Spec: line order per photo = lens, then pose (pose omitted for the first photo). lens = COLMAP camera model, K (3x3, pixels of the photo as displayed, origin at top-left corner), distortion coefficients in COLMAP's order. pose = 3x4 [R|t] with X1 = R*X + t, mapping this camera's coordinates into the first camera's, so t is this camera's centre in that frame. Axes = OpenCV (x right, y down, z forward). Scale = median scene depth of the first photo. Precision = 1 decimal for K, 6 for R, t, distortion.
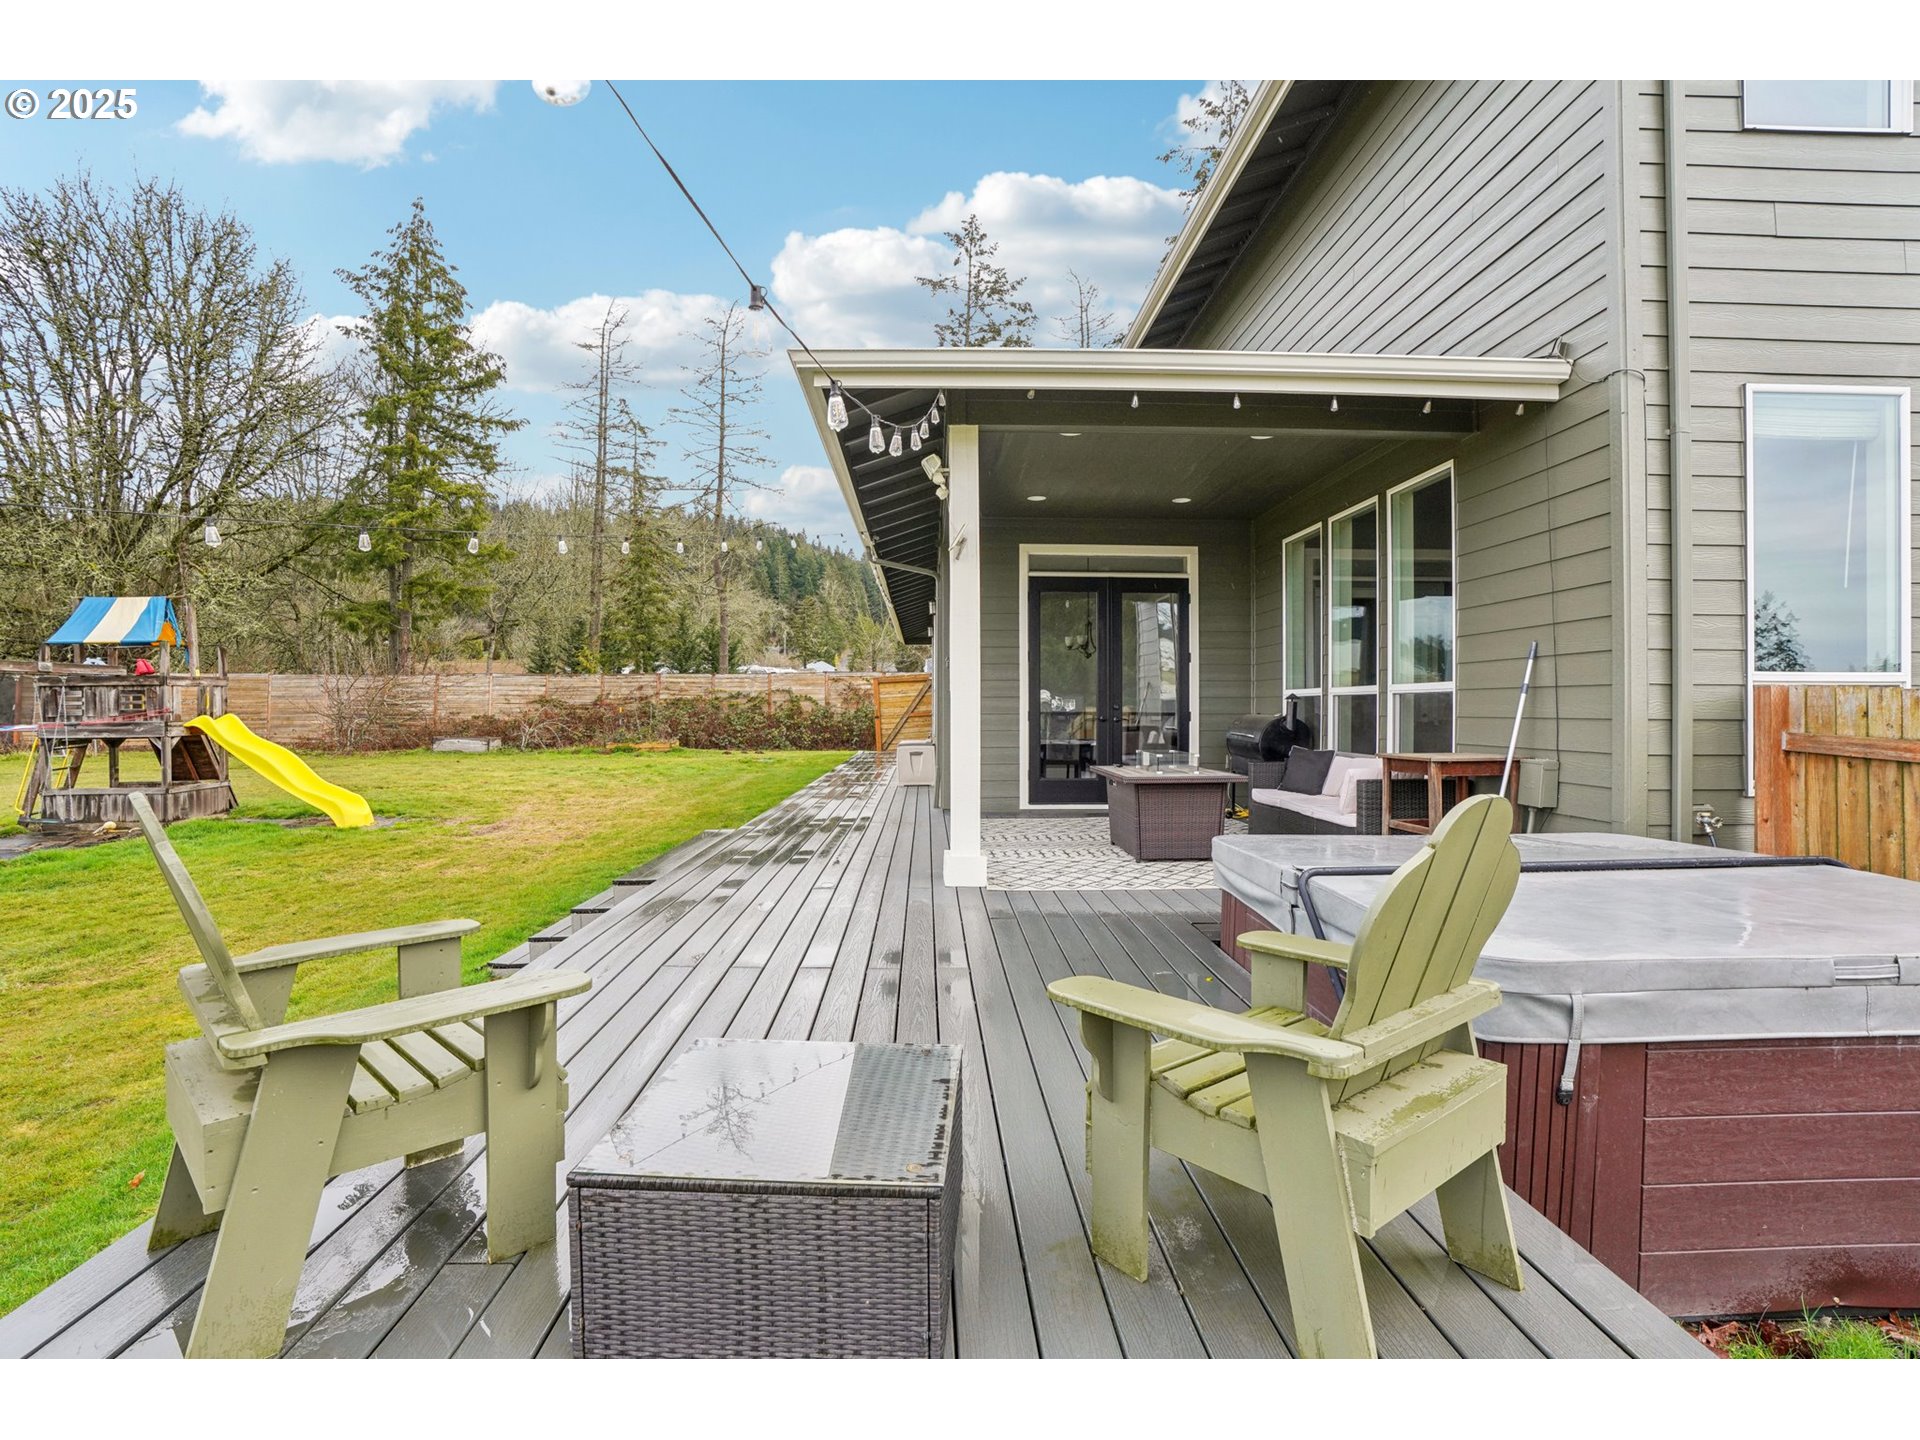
lens RADIAL K [[935.0, 0, 960.0], [0, 935.0, 720.0], [0, 0, 1]] dist [0.001062, 0.000121]
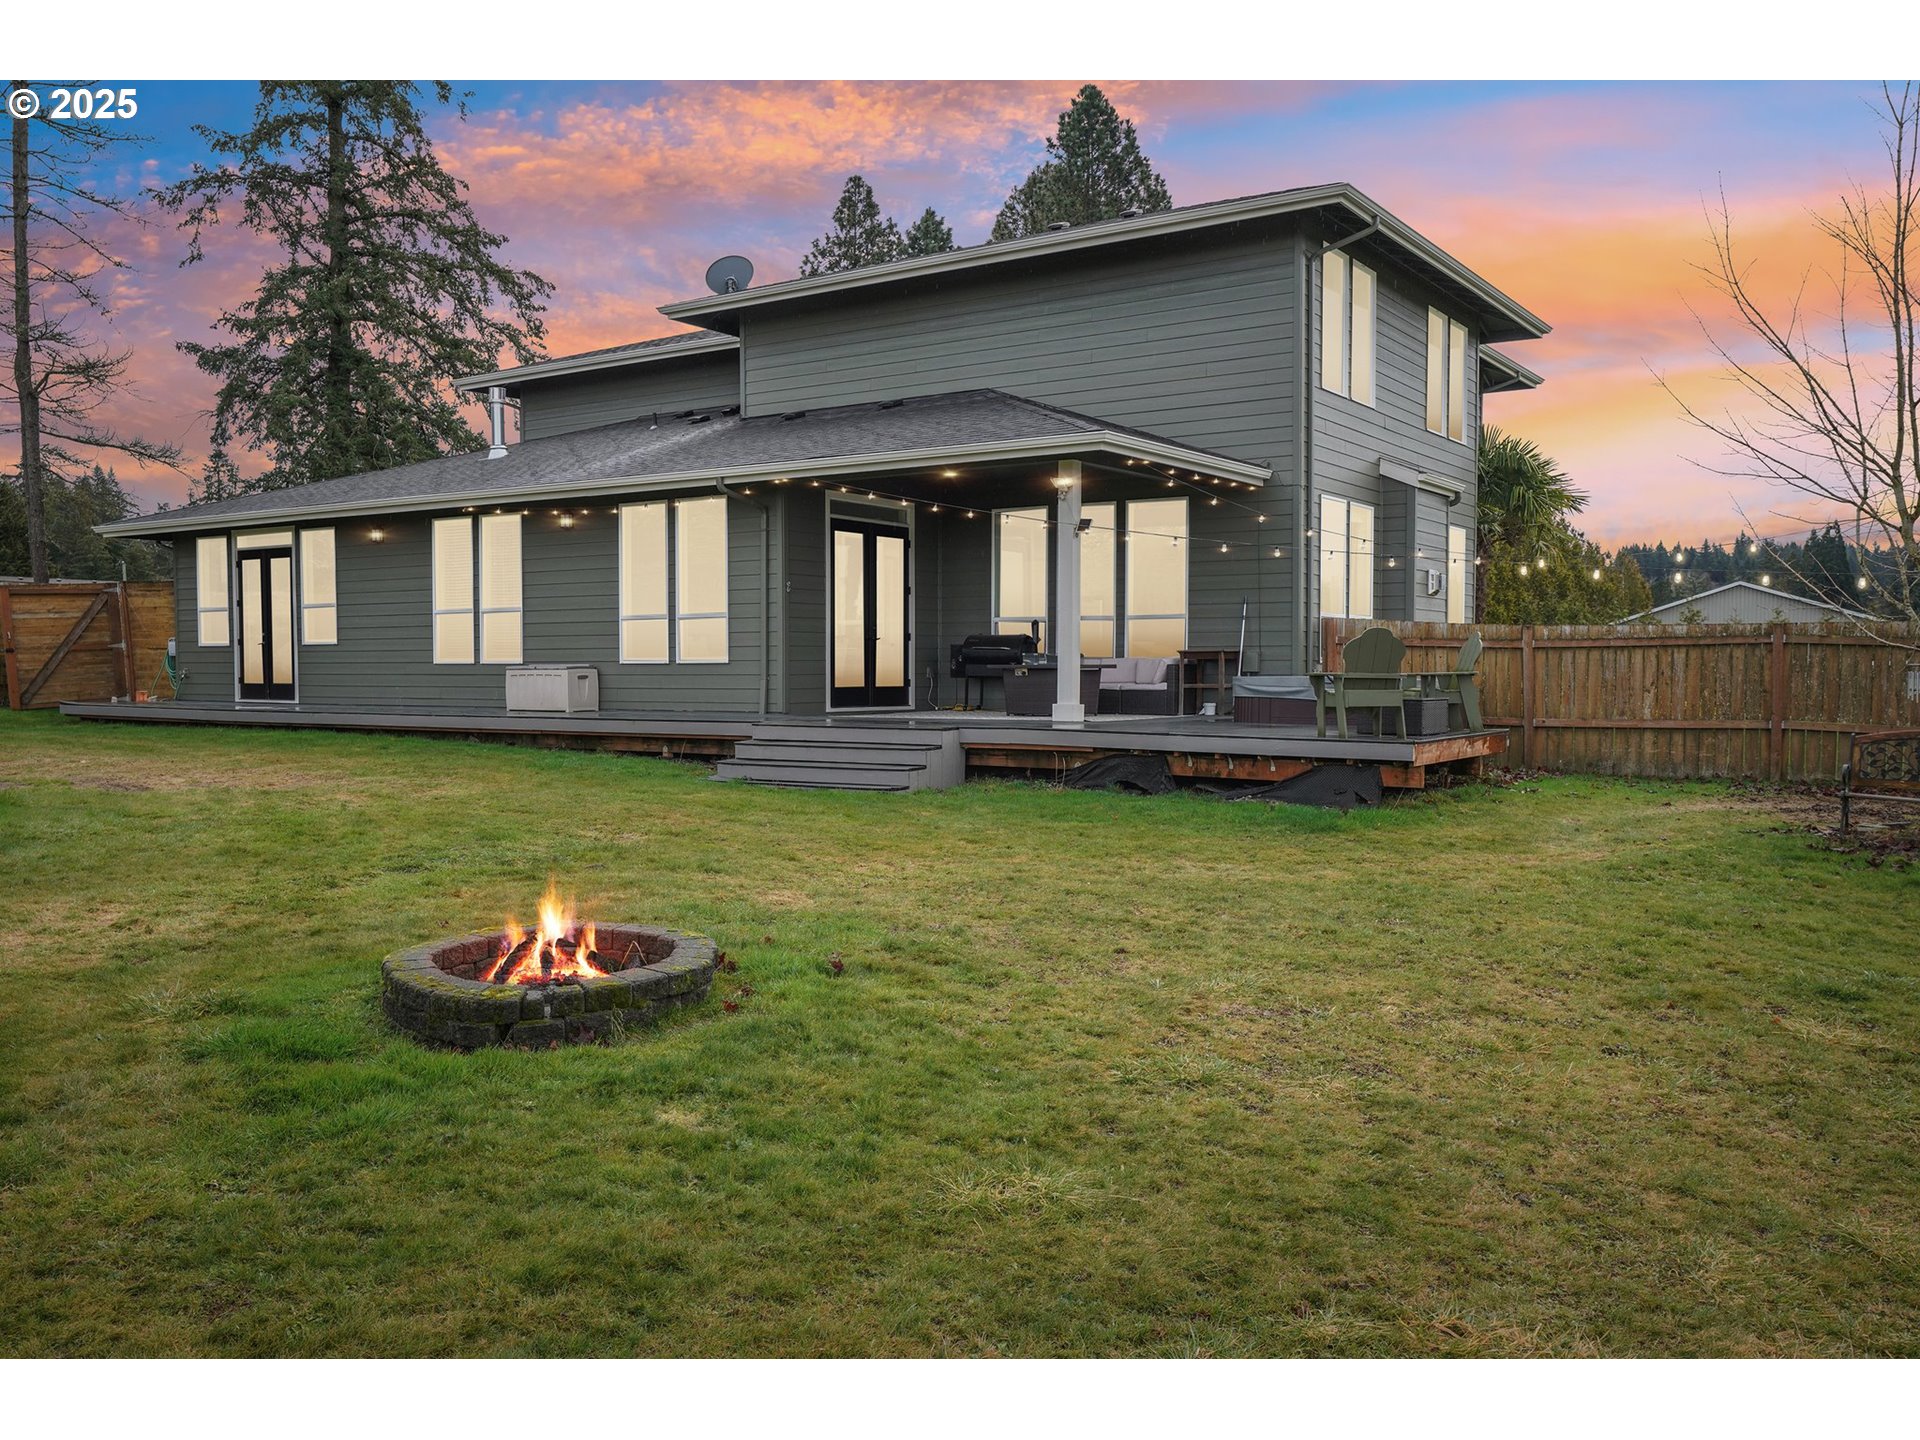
lens RADIAL K [[1506.8, 0, 960.0], [0, 1506.8, 720.0], [0, 0, 1]] dist [0.008129, 0.065983]
pose [[0.622363, -0.026576, 0.782277, -1.342660], [0.006803, 0.999569, 0.028546, 0.051554], [-0.782699, -0.012444, 0.622276, -0.338949]]
